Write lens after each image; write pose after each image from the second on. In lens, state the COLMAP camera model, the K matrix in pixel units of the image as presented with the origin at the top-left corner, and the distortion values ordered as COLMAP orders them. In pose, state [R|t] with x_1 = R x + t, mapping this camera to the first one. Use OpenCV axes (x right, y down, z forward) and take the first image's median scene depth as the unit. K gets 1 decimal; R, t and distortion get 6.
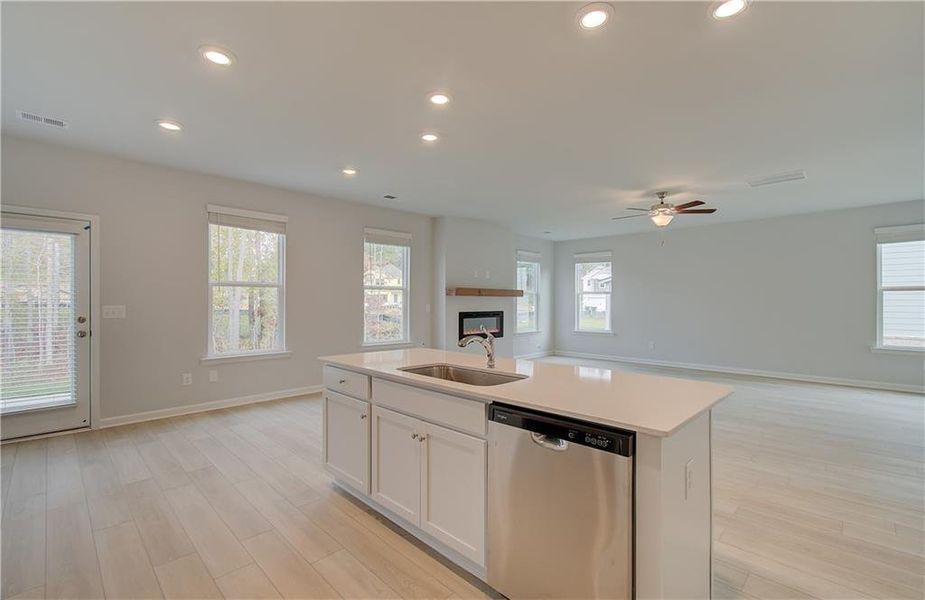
lens RADIAL K [[418.5, 0, 463.6], [0, 418.5, 304.3], [0, 0, 1]] dist [-0.043937, 0.019276]
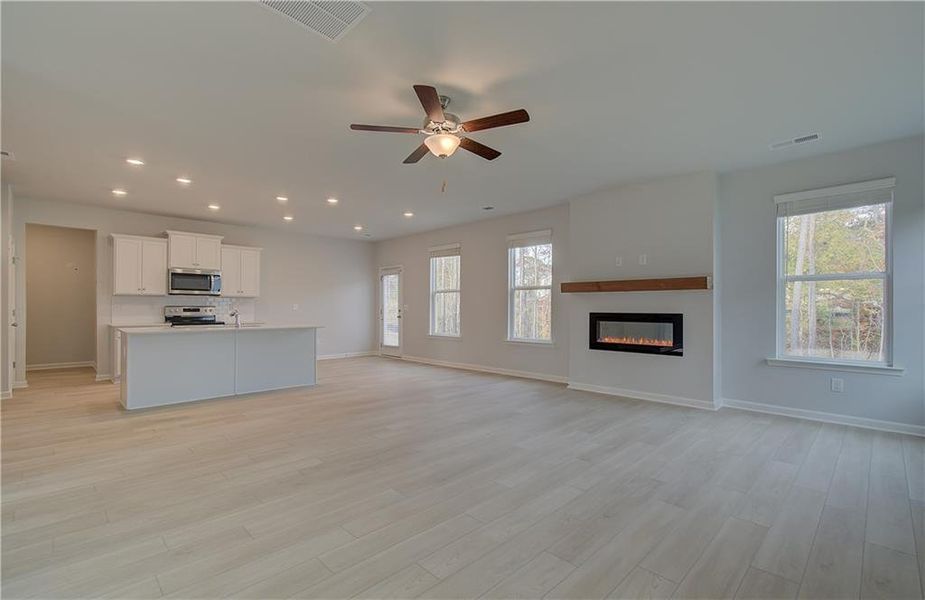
lens RADIAL K [[418.5, 0, 463.6], [0, 418.5, 304.3], [0, 0, 1]] dist [-0.043937, 0.019276]
pose [[-0.030448, -0.003239, -0.999531, 0.863386], [-0.000666, 0.999995, -0.003220, 0.006100], [0.999536, 0.000568, -0.030450, 0.871453]]
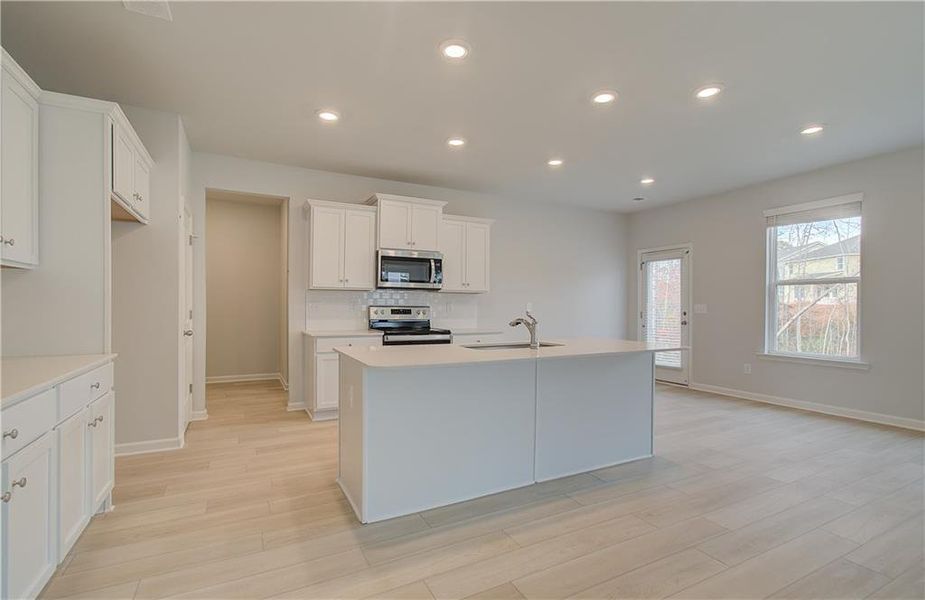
lens RADIAL K [[416.0, 0, 485.9], [0, 416.0, 307.0], [0, 0, 1]] dist [-0.027552, 0.019786]
pose [[-0.281496, 0.002211, -0.959560, 0.449817], [-0.004435, 0.999984, 0.003605, 0.006755], [0.959552, 0.005270, -0.281482, 0.441620]]
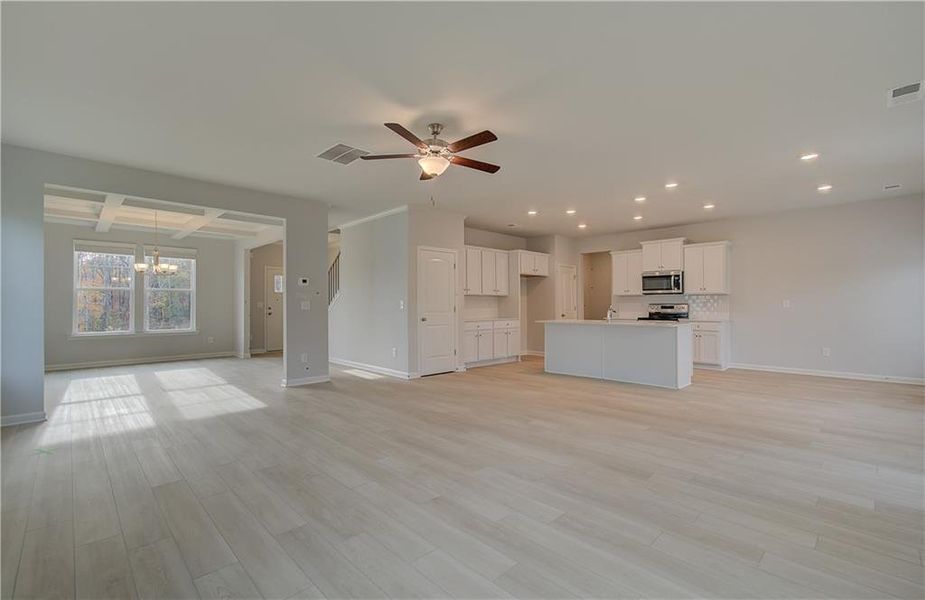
lens RADIAL K [[403.3, 0, 458.6], [0, 403.3, 301.2], [0, 0, 1]] dist [-0.038885, 0.017412]
pose [[-0.999036, 0.006960, 0.043345, 0.329461], [0.006554, 0.999933, -0.009519, 0.007471], [-0.043409, -0.009226, -0.999015, 1.370519]]
